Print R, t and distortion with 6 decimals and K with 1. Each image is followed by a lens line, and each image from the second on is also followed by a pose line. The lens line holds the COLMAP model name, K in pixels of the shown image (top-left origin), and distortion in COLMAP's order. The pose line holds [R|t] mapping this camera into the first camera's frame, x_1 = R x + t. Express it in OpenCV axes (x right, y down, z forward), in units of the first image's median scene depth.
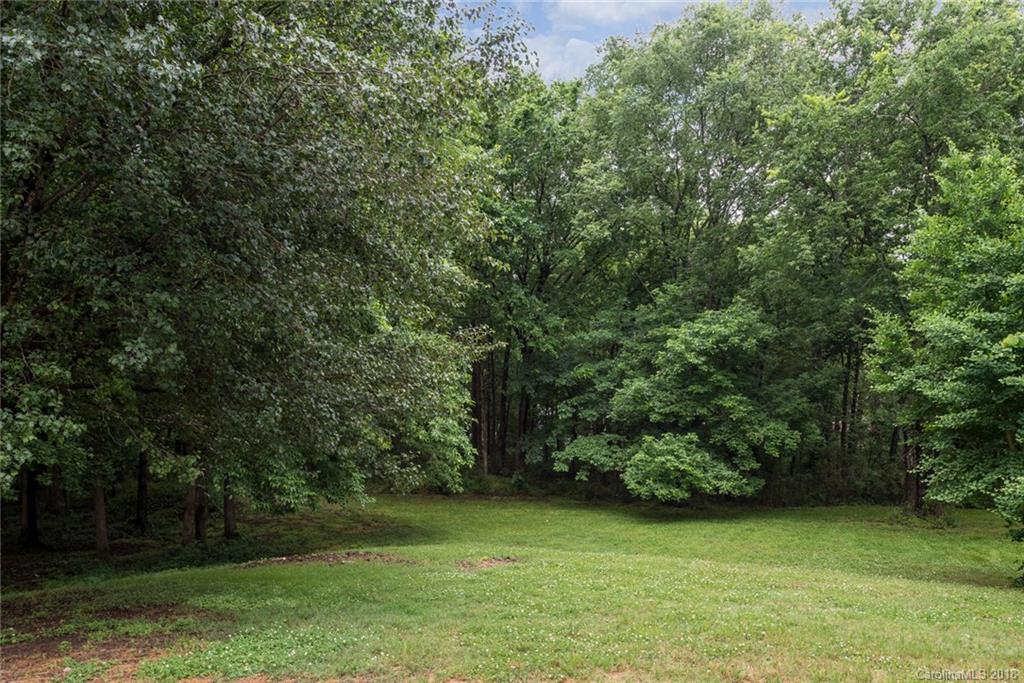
lens RADIAL K [[714.8, 0, 507.6], [0, 714.8, 437.2], [0, 0, 1]] dist [-0.008857, -0.014736]
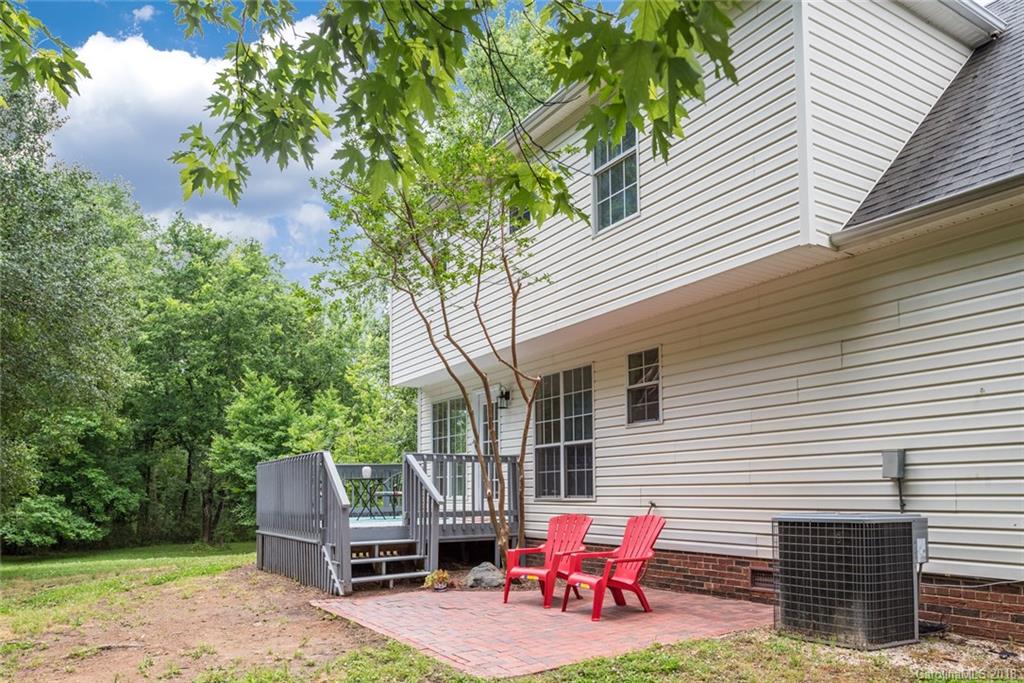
lens RADIAL K [[714.8, 0, 491.2], [0, 714.8, 448.8], [0, 0, 1]] dist [-0.008857, -0.014736]
pose [[0.558739, 0.057255, 0.827365, -0.417701], [0.005745, 0.997323, -0.072896, 0.009516], [-0.829323, 0.045483, 0.556915, -0.453178]]
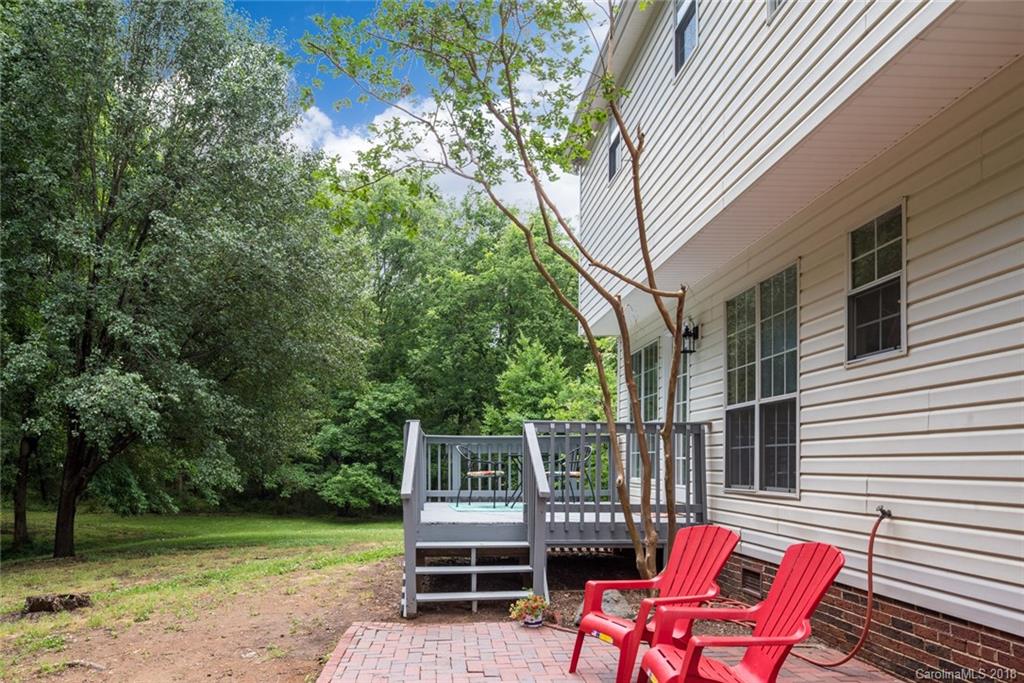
lens RADIAL K [[714.8, 0, 480.1], [0, 714.8, 458.3], [0, 0, 1]] dist [-0.008857, -0.014736]
pose [[0.876571, 0.016982, 0.480973, -0.268168], [-0.011139, 0.999825, -0.015001, 0.001909], [-0.481144, 0.007792, 0.876607, -0.432807]]
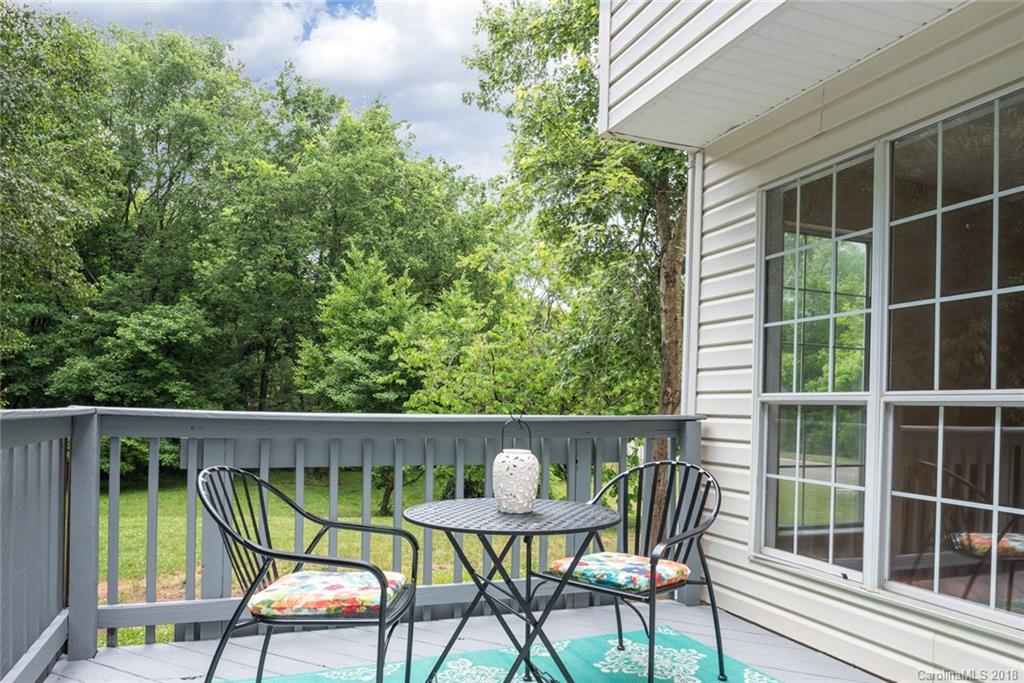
lens RADIAL K [[714.8, 0, 507.9], [0, 714.8, 392.5], [0, 0, 1]] dist [-0.008857, -0.014736]
pose [[0.697022, 0.042254, 0.715804, -0.138644], [-0.028203, 0.999105, -0.031515, -0.018286], [-0.716495, 0.001779, 0.697590, -0.191747]]
